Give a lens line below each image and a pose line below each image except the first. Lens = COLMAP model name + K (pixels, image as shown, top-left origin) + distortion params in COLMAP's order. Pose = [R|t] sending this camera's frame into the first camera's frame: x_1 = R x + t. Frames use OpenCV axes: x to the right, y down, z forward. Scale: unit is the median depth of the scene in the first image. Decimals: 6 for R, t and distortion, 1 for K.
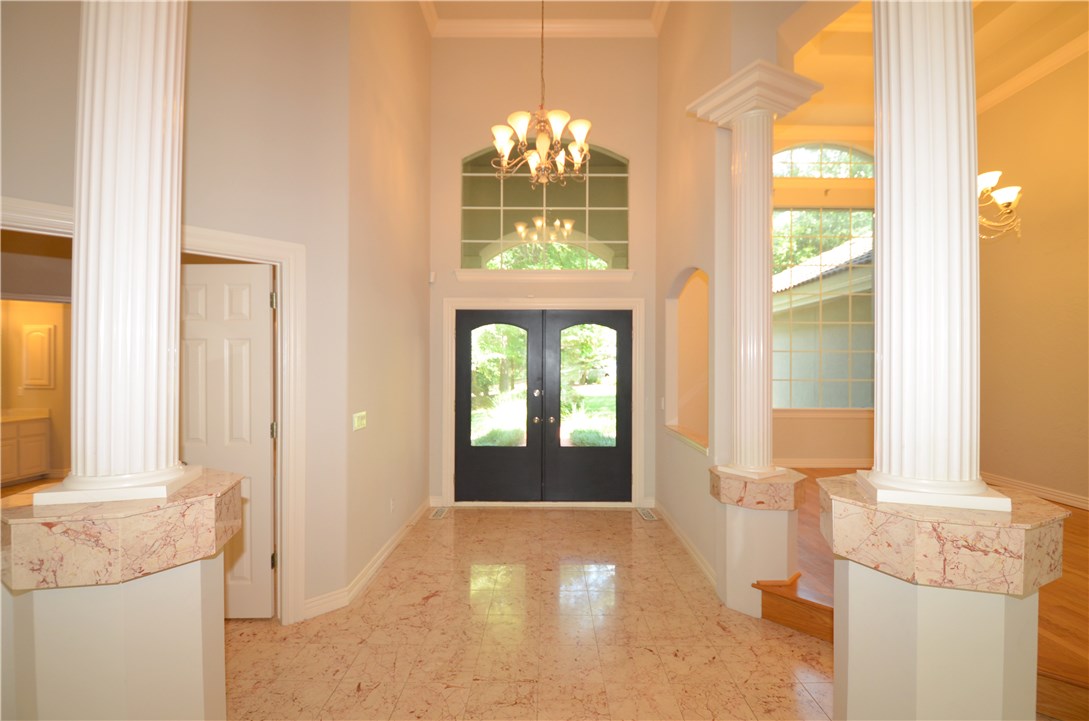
lens RADIAL K [[483.3, 0, 547.9], [0, 483.3, 360.7], [0, 0, 1]] dist [-0.002319, -0.001103]
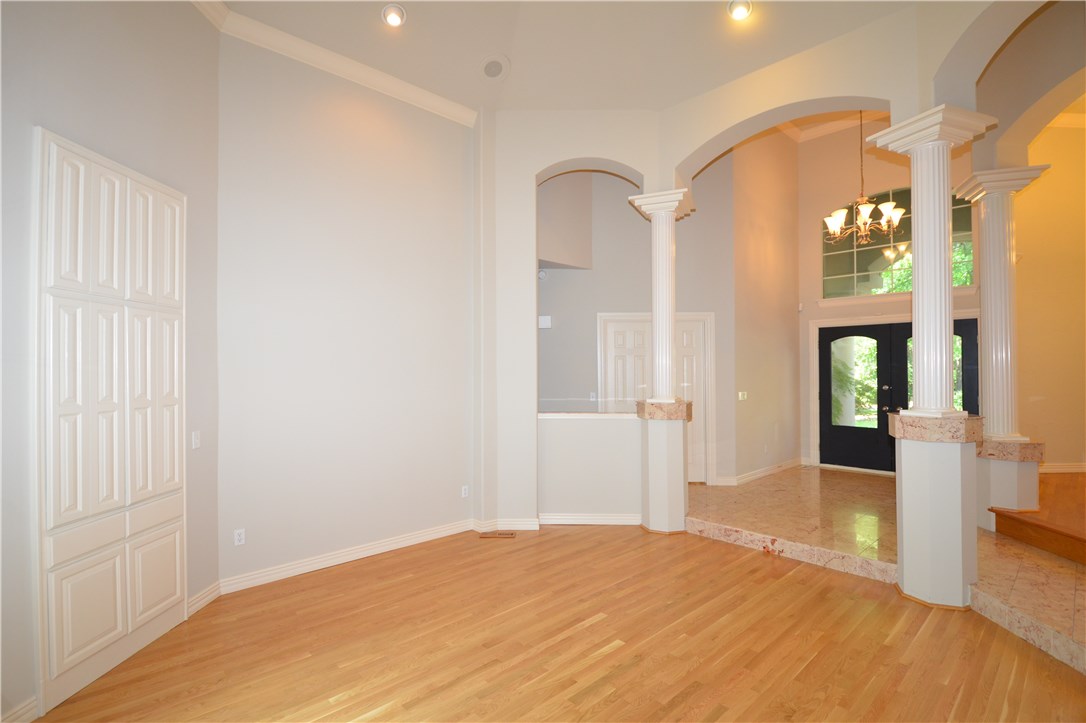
lens RADIAL K [[537.1, 0, 540.4], [0, 537.1, 364.3], [0, 0, 1]] dist [-0.007197, -0.001707]
pose [[0.684131, -0.015765, -0.729189, 0.400584], [0.015189, 0.999858, -0.007366, -0.000001], [0.729201, -0.006036, 0.684273, -0.678936]]
